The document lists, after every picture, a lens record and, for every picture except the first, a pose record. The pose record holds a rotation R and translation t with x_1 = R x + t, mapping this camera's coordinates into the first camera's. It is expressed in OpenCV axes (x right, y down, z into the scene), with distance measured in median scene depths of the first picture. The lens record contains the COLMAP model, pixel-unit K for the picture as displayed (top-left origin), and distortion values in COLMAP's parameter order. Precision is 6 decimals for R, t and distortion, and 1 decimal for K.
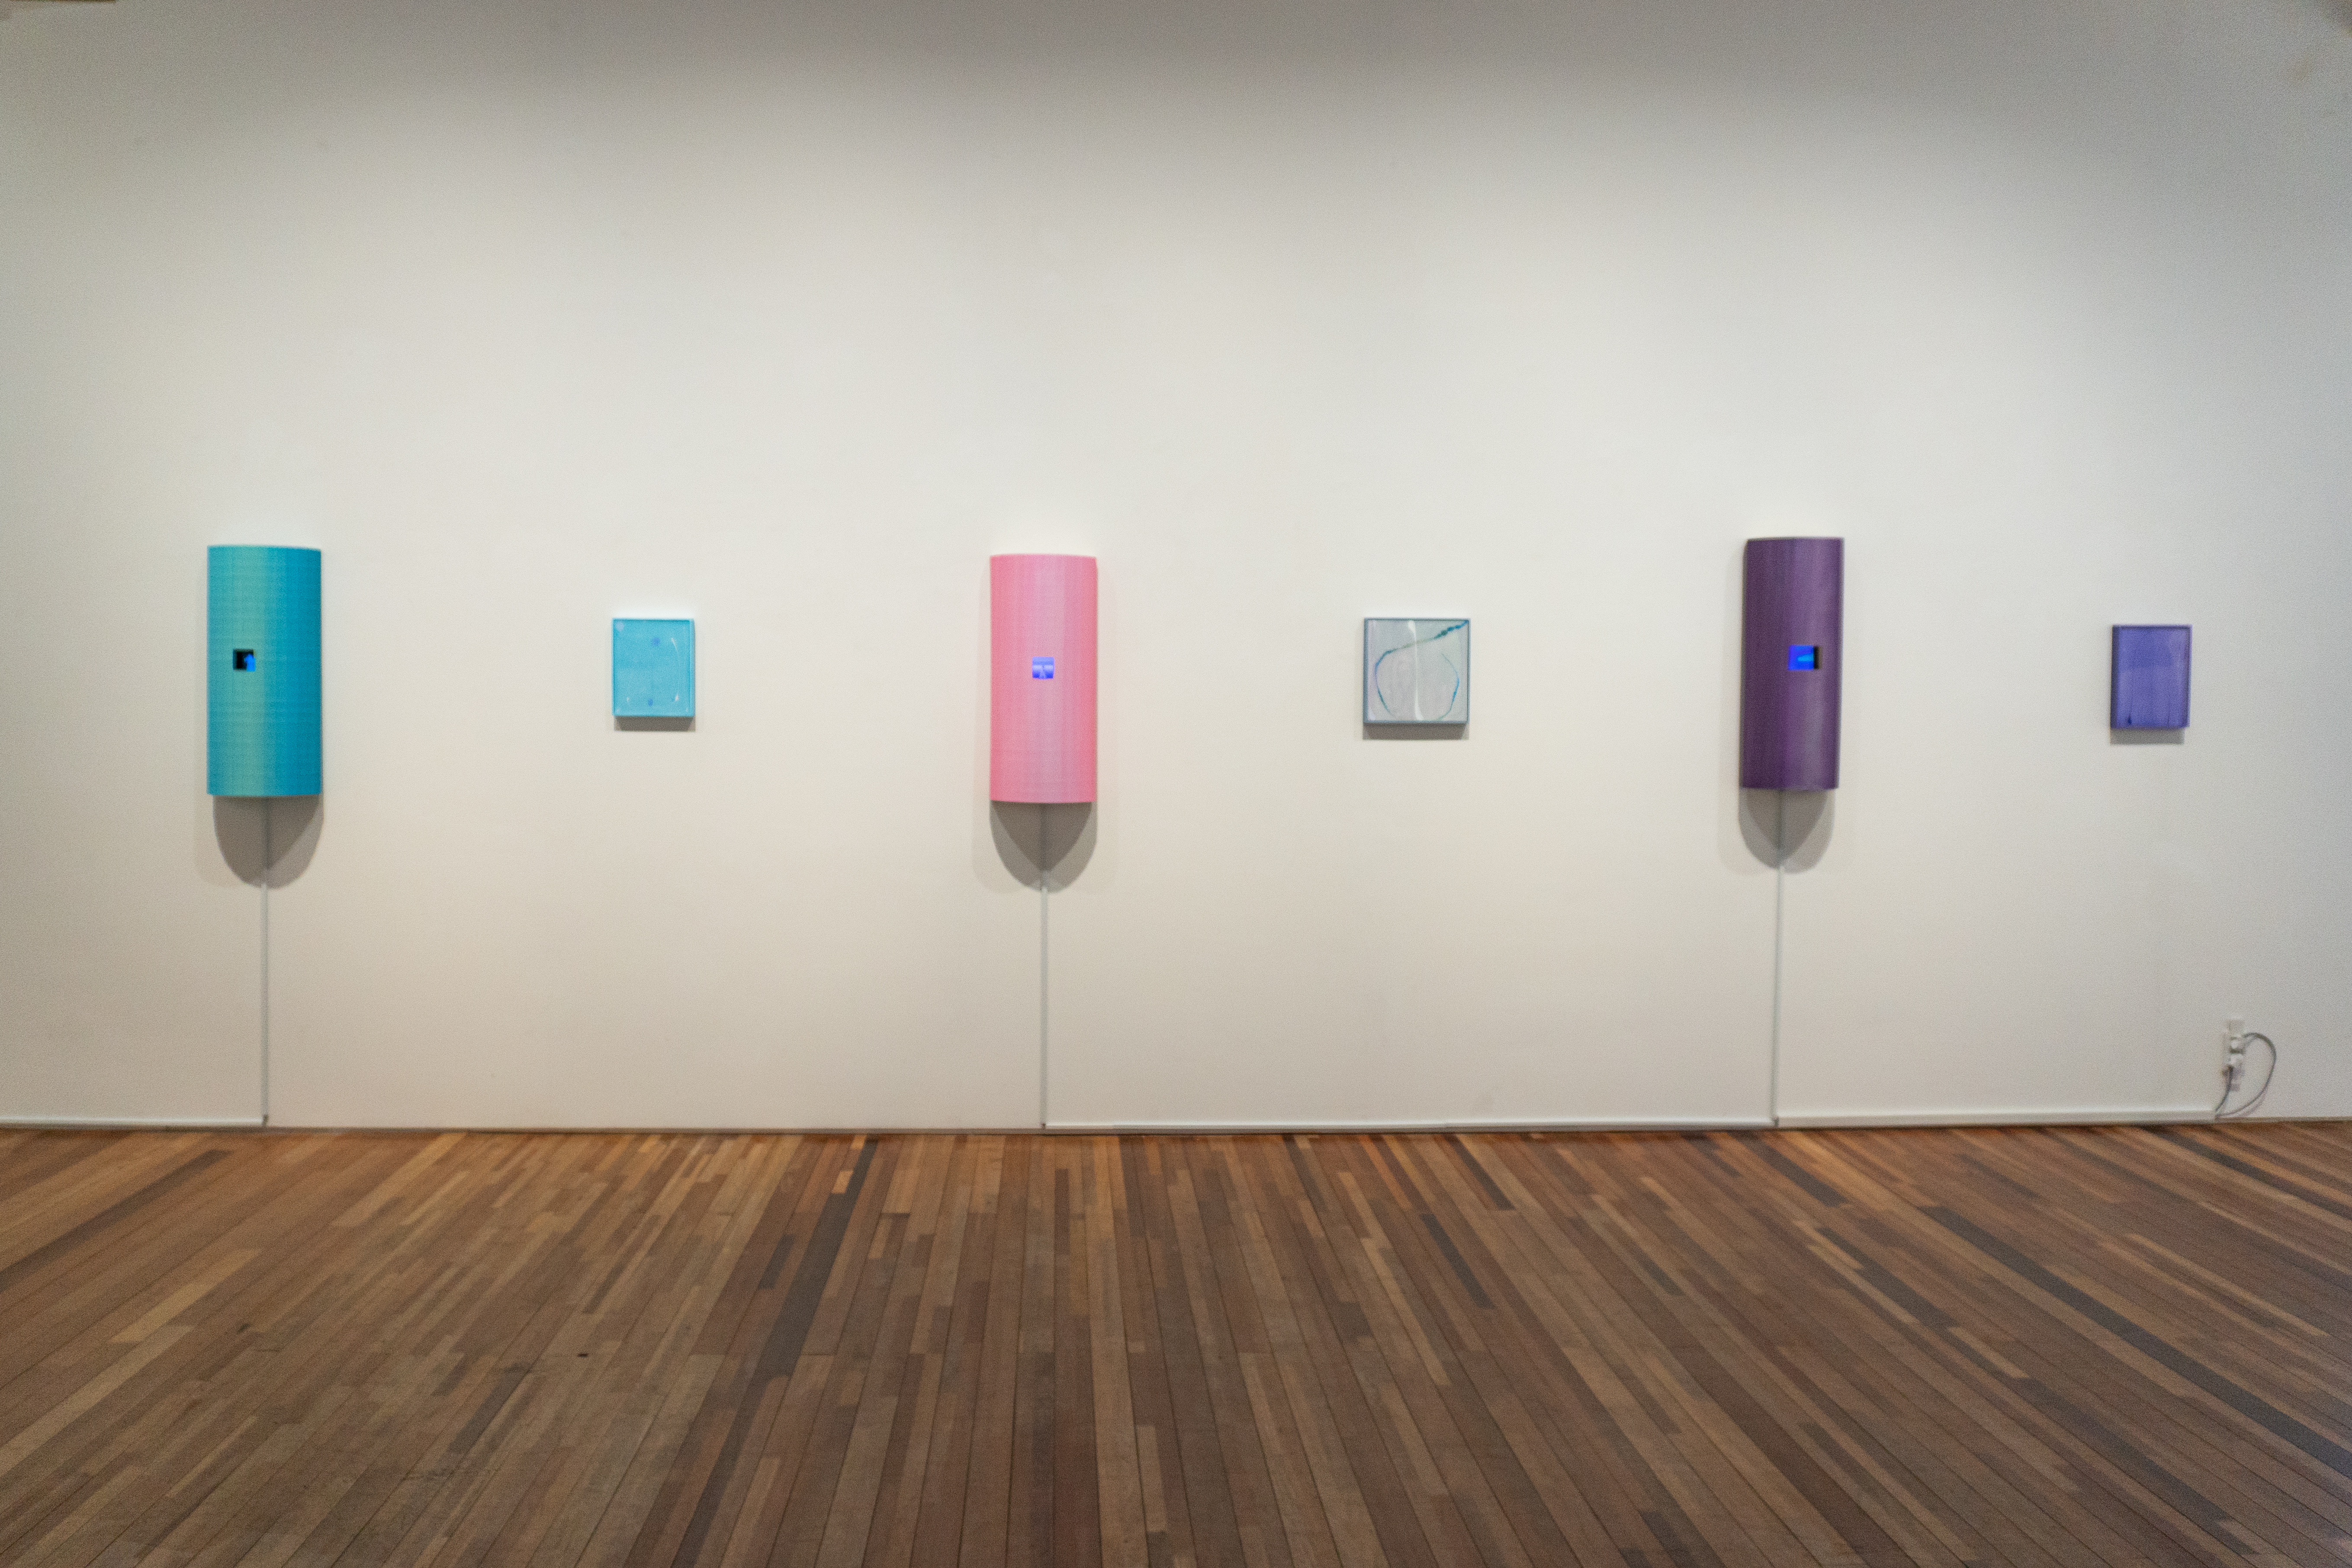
lens RADIAL K [[1677.8, 0, 1175.6], [0, 1677.8, 662.4], [0, 0, 1]] dist [-0.037939, 0.000371]
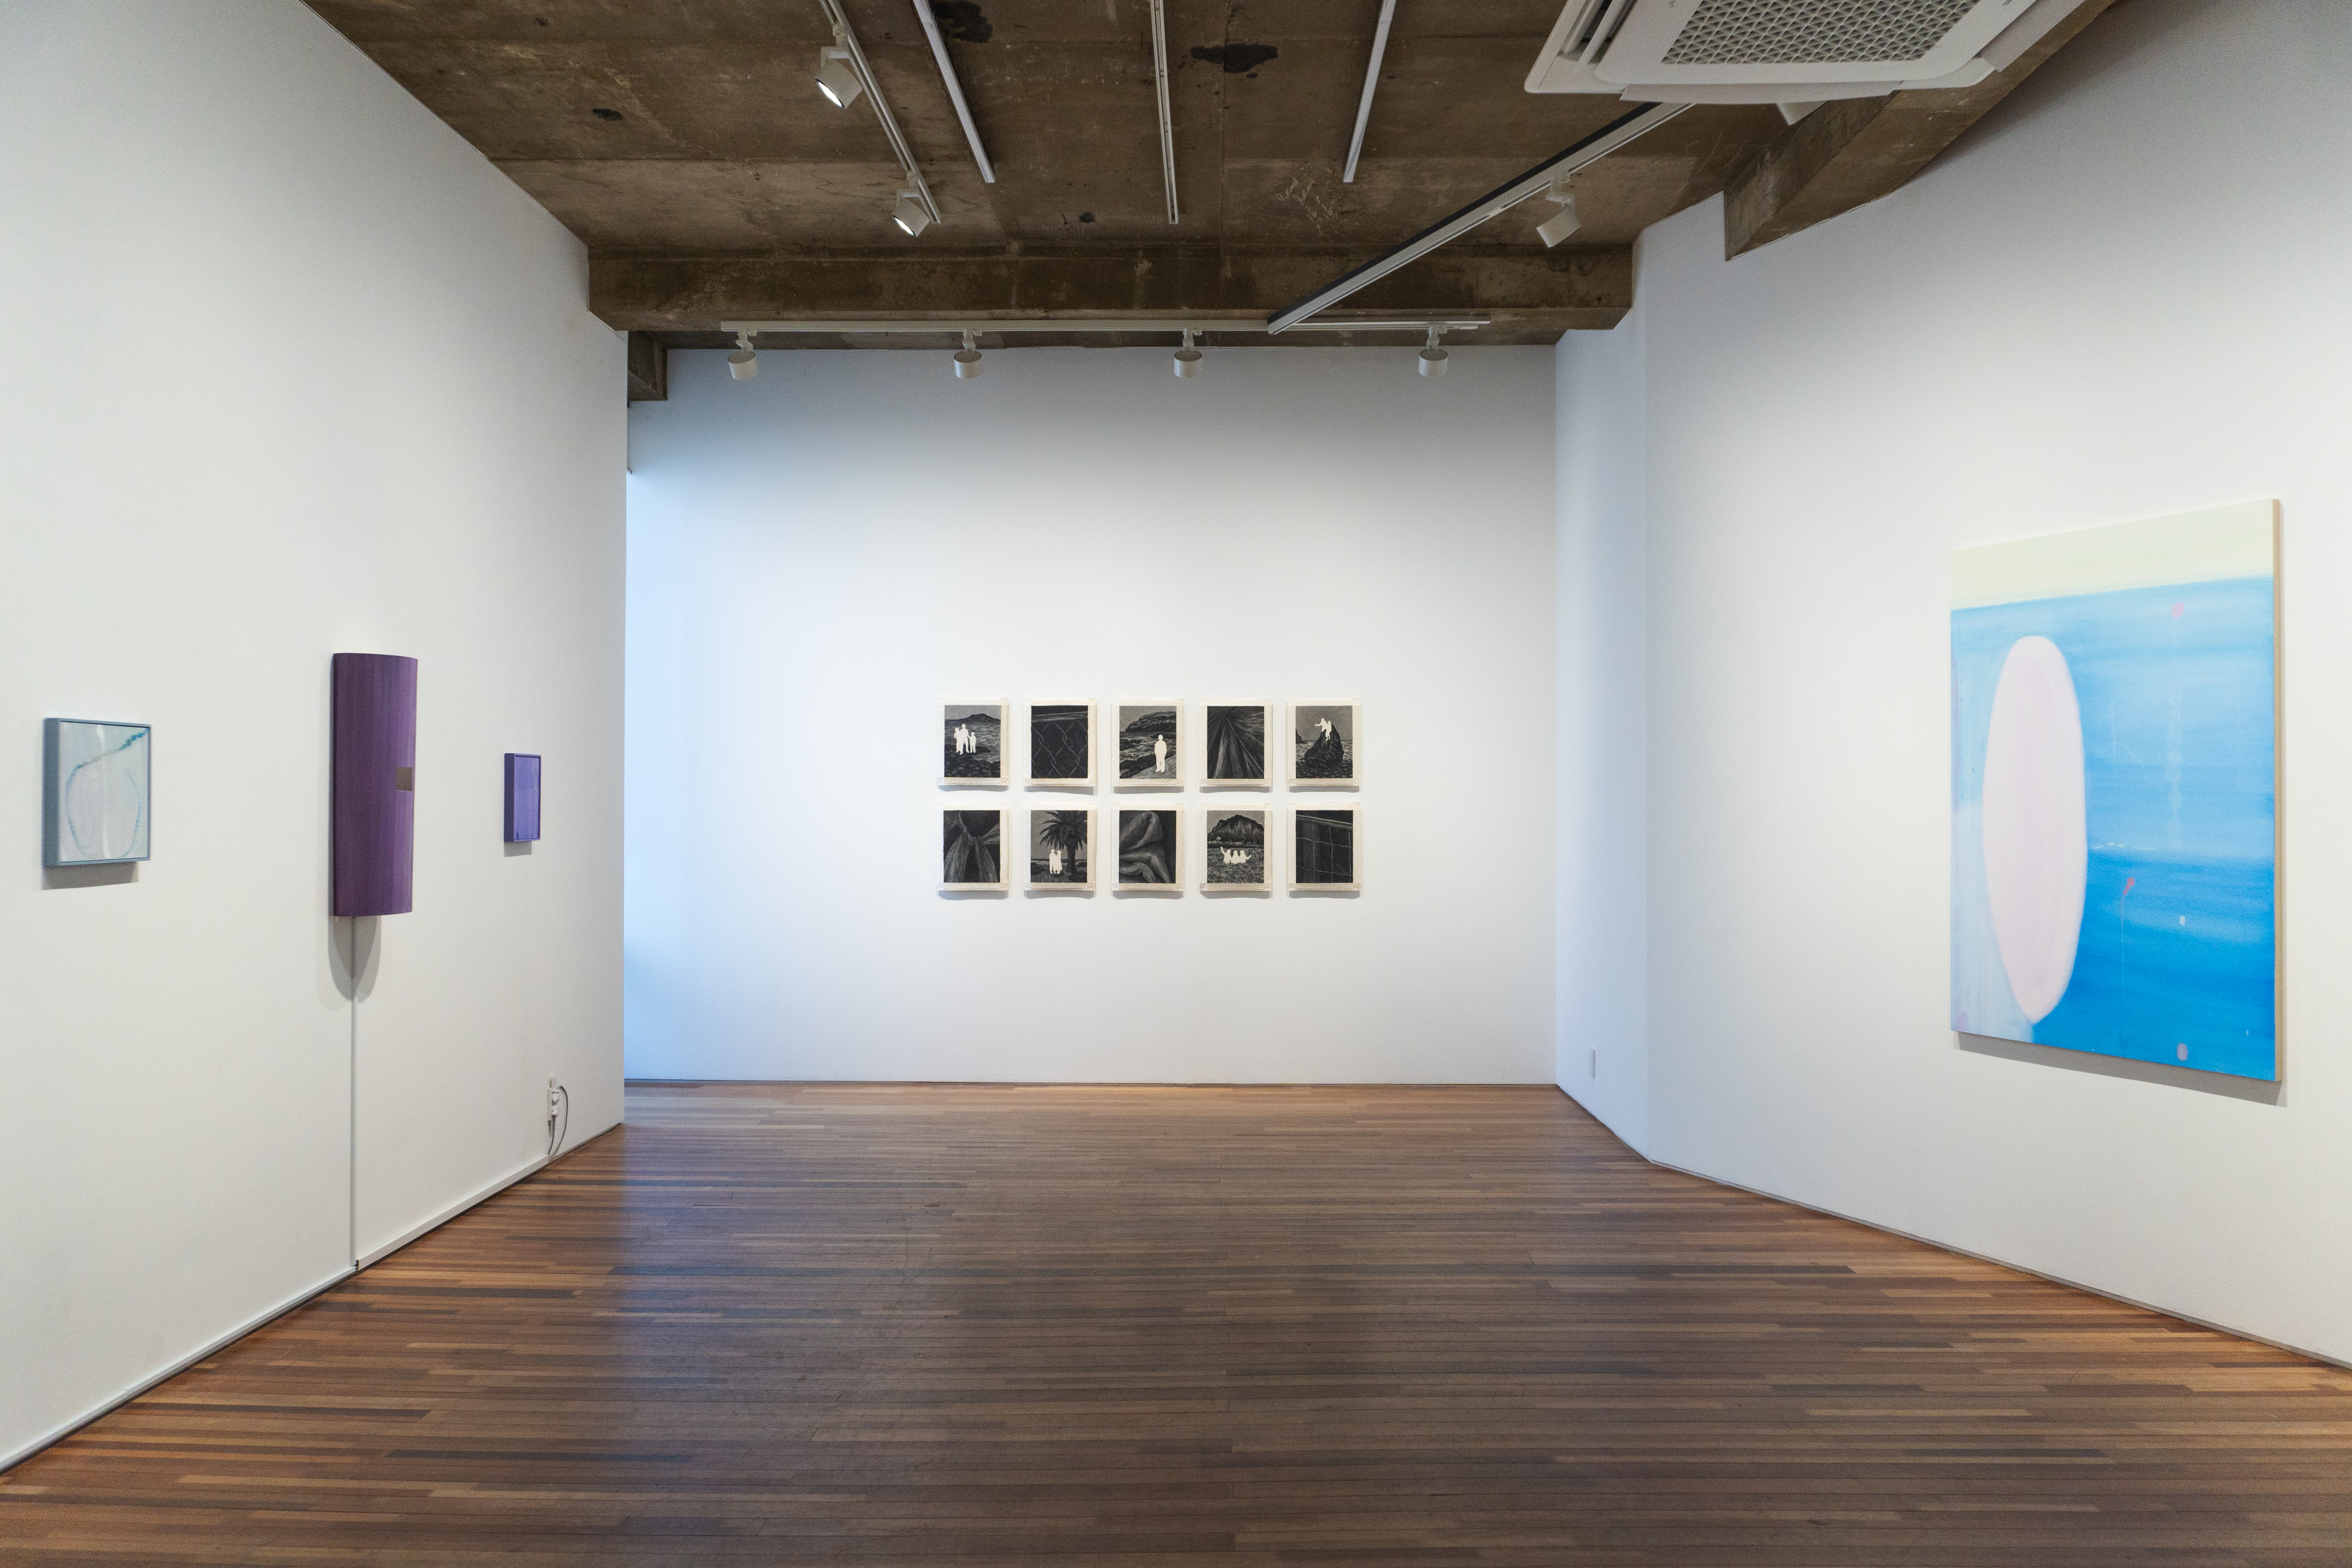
lens RADIAL K [[1547.7, 0, 1176.0], [0, 1547.7, 784.0], [0, 0, 1]] dist [-0.025935, -0.001602]
pose [[0.095884, 0.001985, 0.995391, -0.481694], [-0.001148, 0.999998, -0.001883, 0.002104], [-0.995392, -0.000962, 0.095886, 0.465458]]
